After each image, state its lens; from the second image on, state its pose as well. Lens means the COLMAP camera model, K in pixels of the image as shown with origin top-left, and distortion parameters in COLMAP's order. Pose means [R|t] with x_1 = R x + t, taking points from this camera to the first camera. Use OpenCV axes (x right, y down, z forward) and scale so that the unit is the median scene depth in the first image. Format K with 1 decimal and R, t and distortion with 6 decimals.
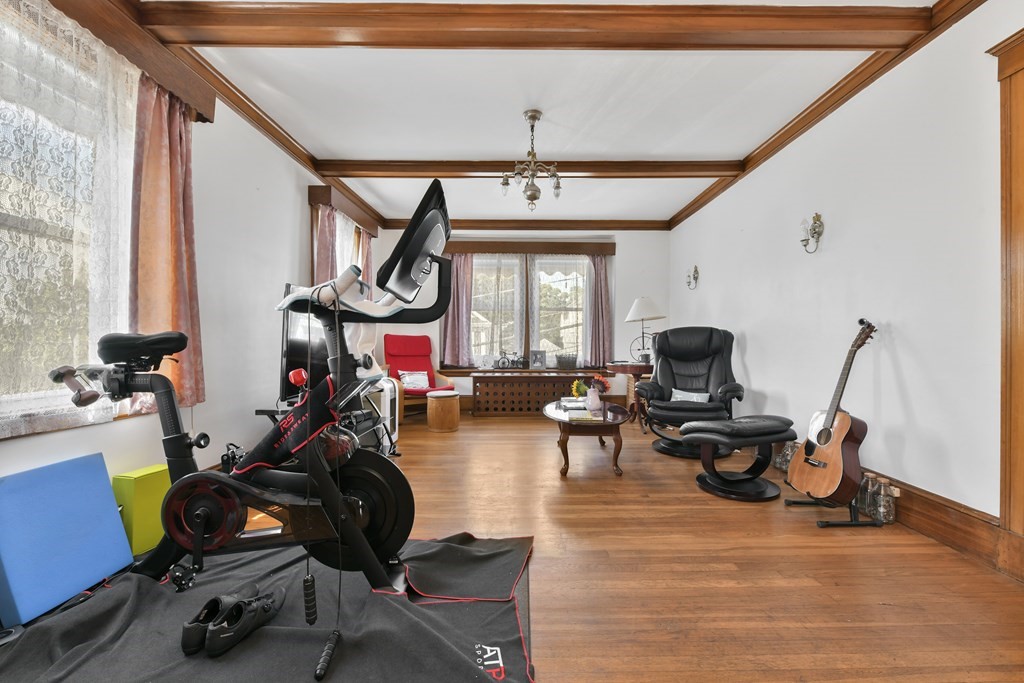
lens RADIAL K [[416.5, 0, 517.5], [0, 416.5, 345.0], [0, 0, 1]] dist [-0.009503, -0.000121]
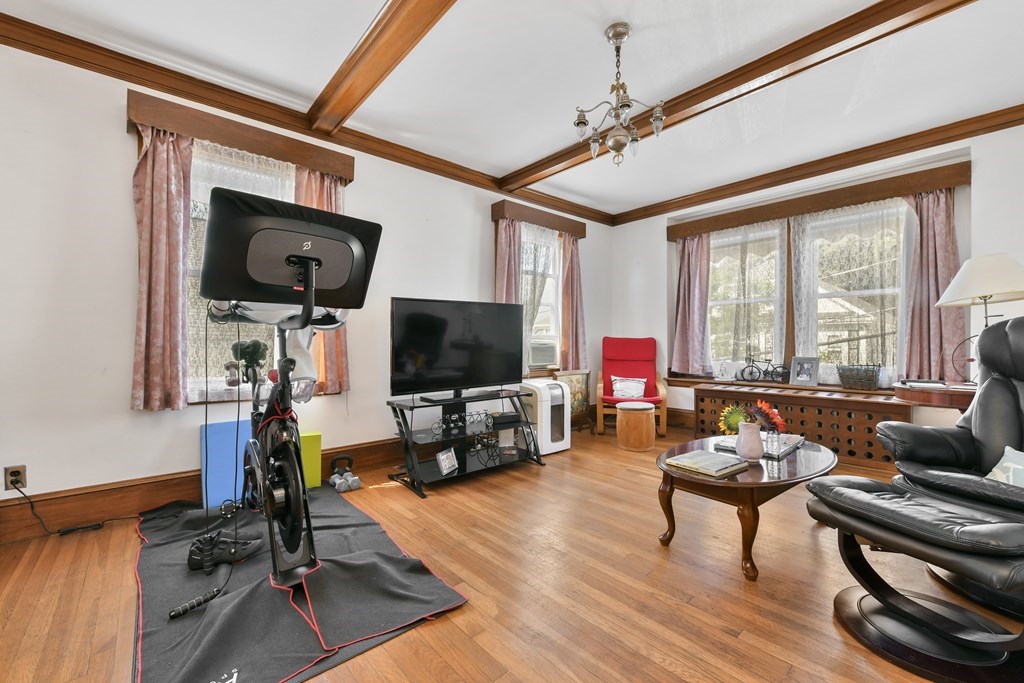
lens RADIAL K [[416.5, 0, 517.8], [0, 416.5, 349.0], [0, 0, 1]] dist [-0.009503, -0.000121]
pose [[0.663288, 0.004802, -0.748349, 0.249878], [-0.003160, 0.999988, 0.003616, -0.001732], [0.748358, -0.000033, 0.663295, 0.209780]]
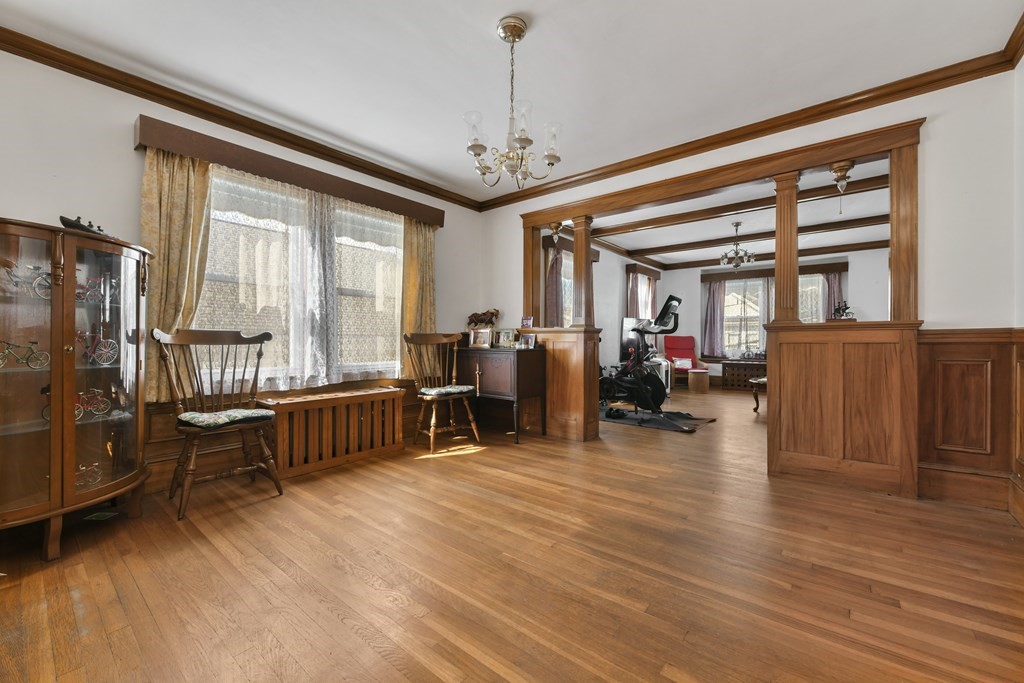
lens RADIAL K [[416.5, 0, 512.9], [0, 416.5, 343.5], [0, 0, 1]] dist [-0.009503, -0.000121]
pose [[0.777668, 0.007237, -0.628633, 0.239948], [-0.006764, 0.999972, 0.003145, 0.005070], [0.628638, 0.001806, 0.777696, -0.631952]]
